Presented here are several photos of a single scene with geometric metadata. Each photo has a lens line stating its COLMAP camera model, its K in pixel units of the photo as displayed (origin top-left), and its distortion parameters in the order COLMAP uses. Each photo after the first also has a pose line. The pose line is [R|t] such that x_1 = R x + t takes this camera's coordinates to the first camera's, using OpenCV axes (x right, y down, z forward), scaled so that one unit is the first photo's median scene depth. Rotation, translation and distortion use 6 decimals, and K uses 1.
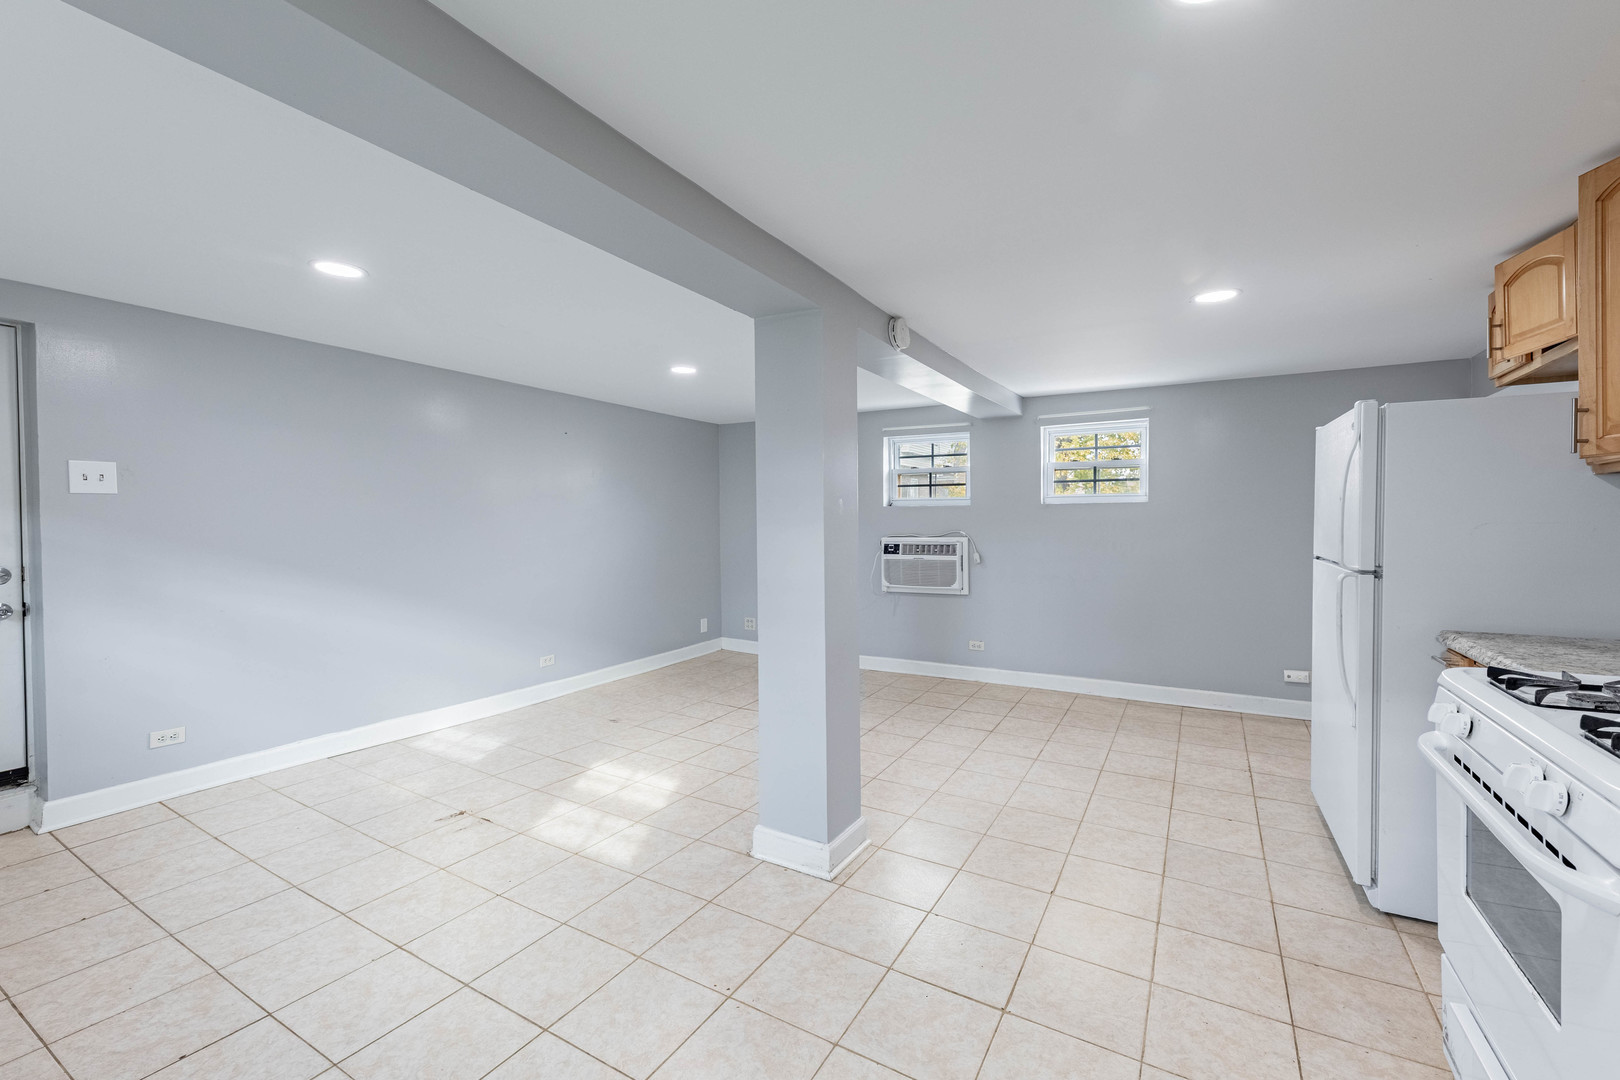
lens RADIAL K [[643.1, 0, 809.2], [0, 643.1, 531.9], [0, 0, 1]] dist [0.000514, 0.000006]
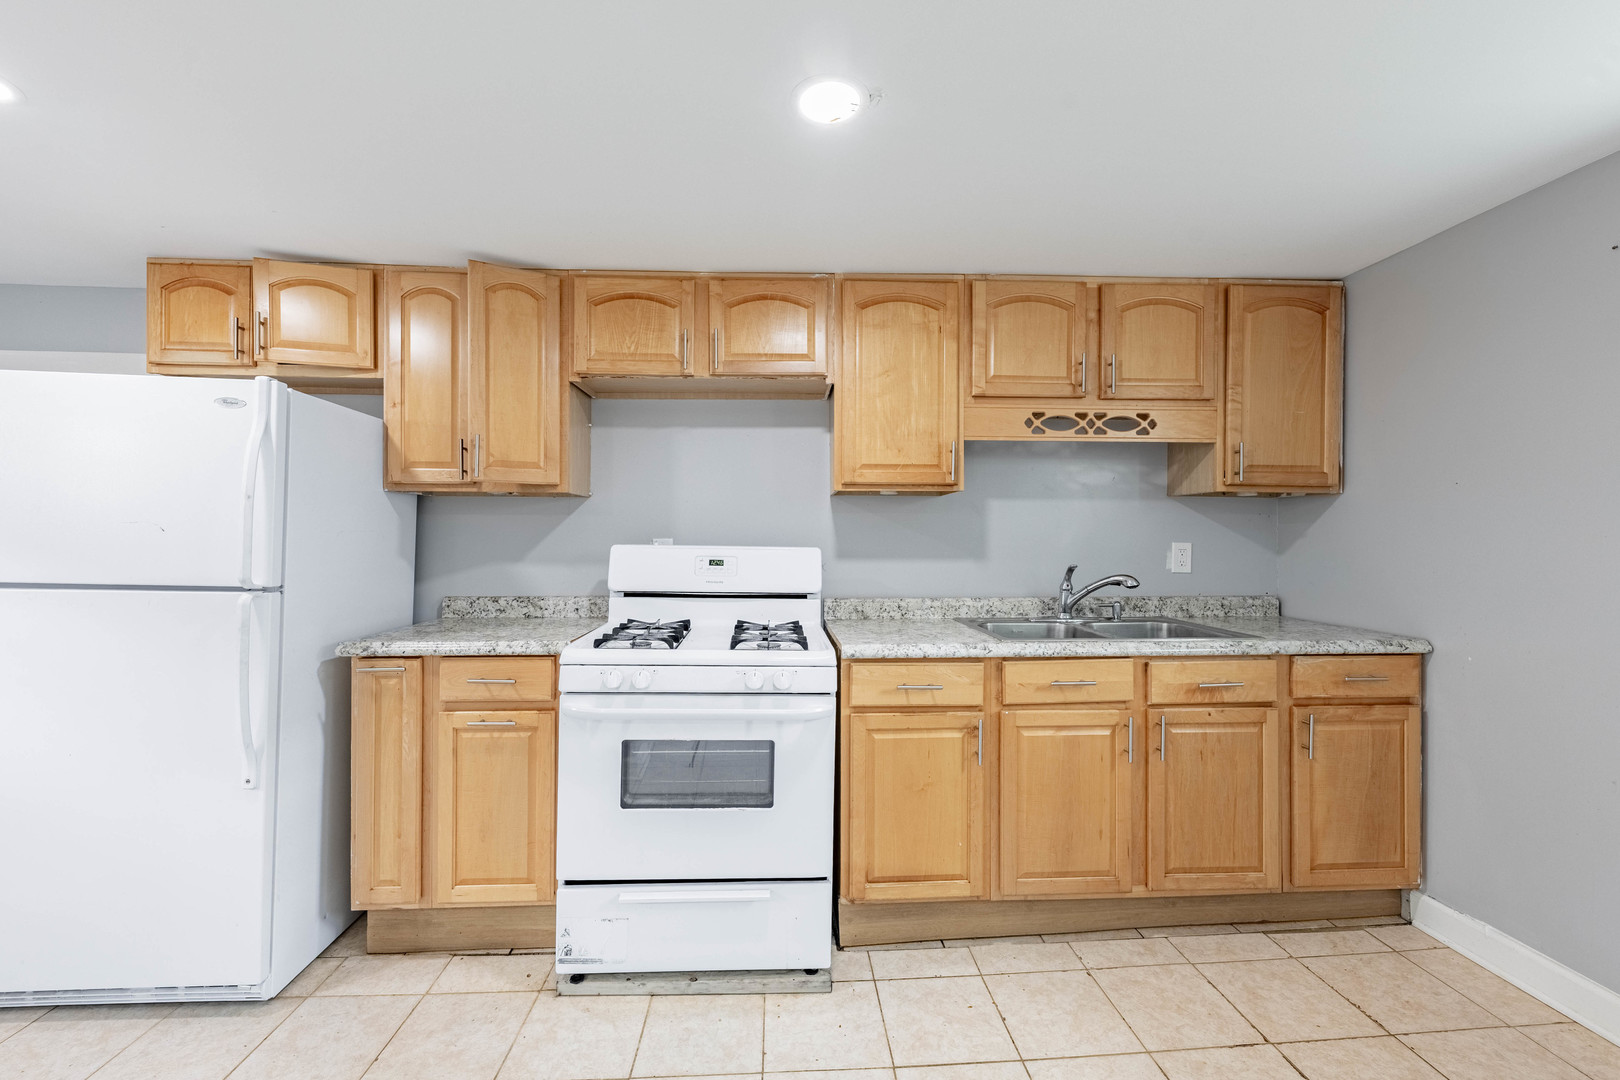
lens RADIAL K [[667.8, 0, 810.0], [0, 667.8, 540.0], [0, 0, 1]] dist [0.008669, 0.000086]
pose [[-0.547355, -0.001003, 0.836900, -0.109247], [0.004269, 0.999983, 0.003990, 0.000169], [-0.836889, 0.005757, -0.547342, 0.444134]]
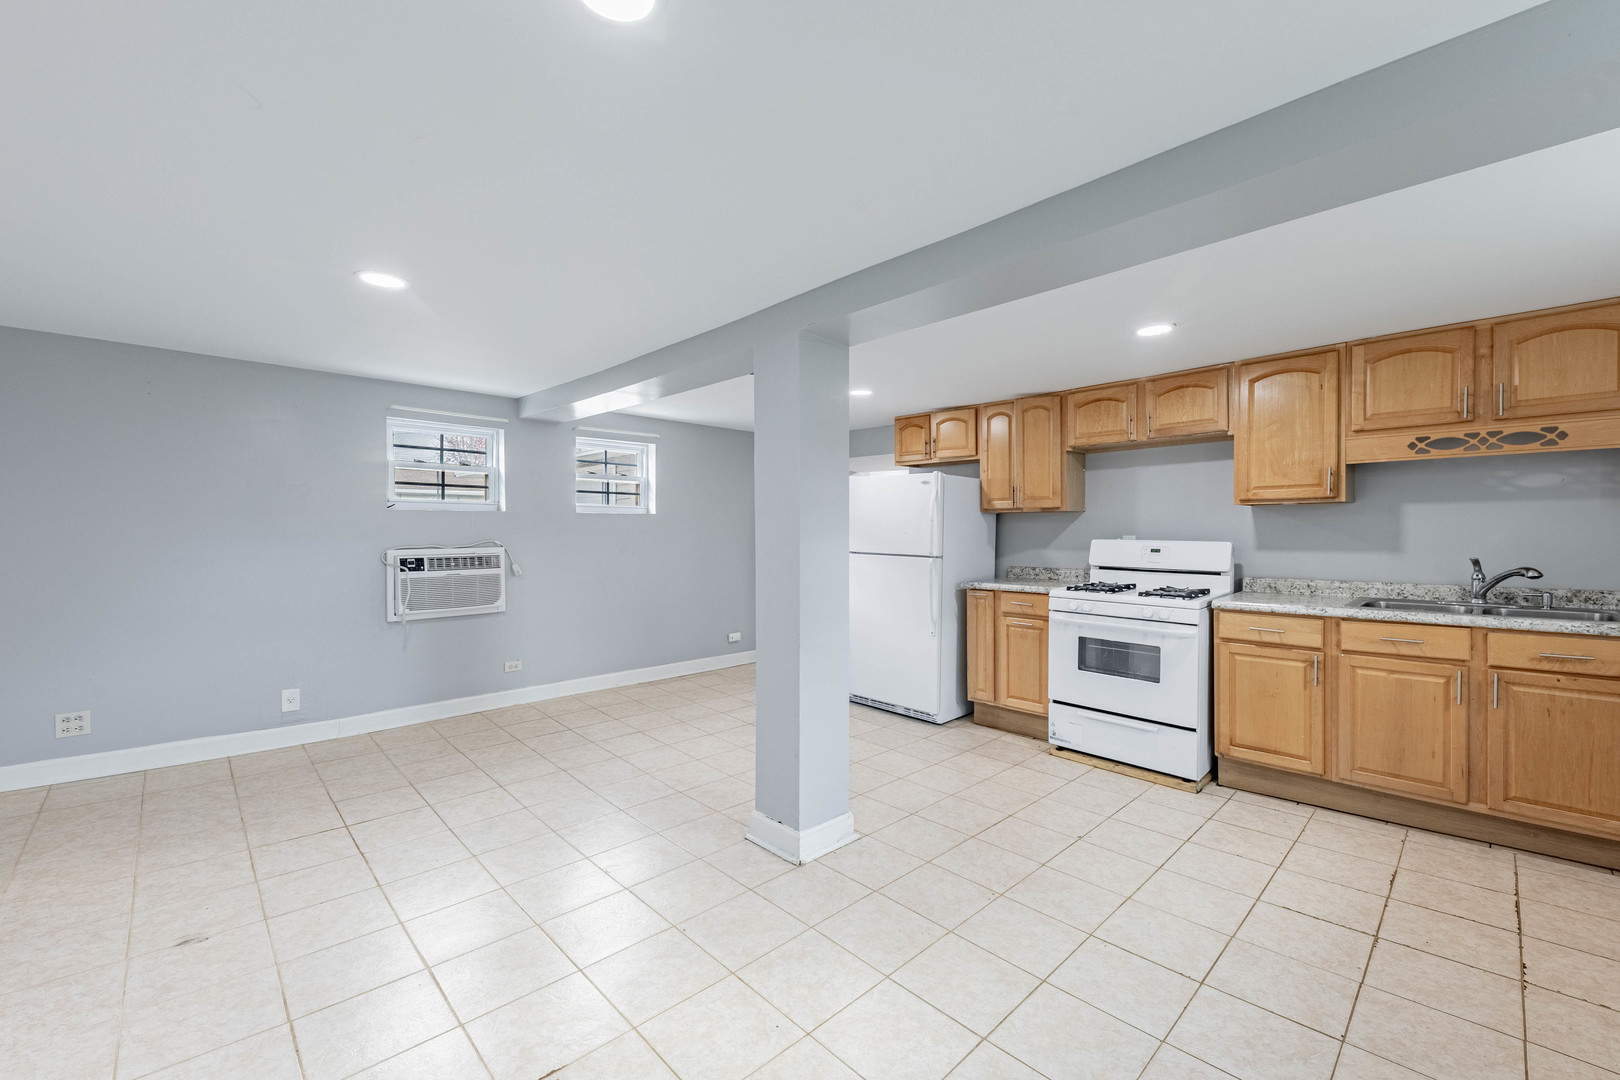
lens RADIAL K [[683.4, 0, 784.0], [0, 683.4, 527.4], [0, 0, 1]] dist [0.001734, 0.000087]
pose [[0.297393, 0.004558, 0.954744, -0.654382], [0.010555, 0.999912, -0.008062, -0.008674], [-0.954697, 0.012474, 0.297319, 0.410179]]
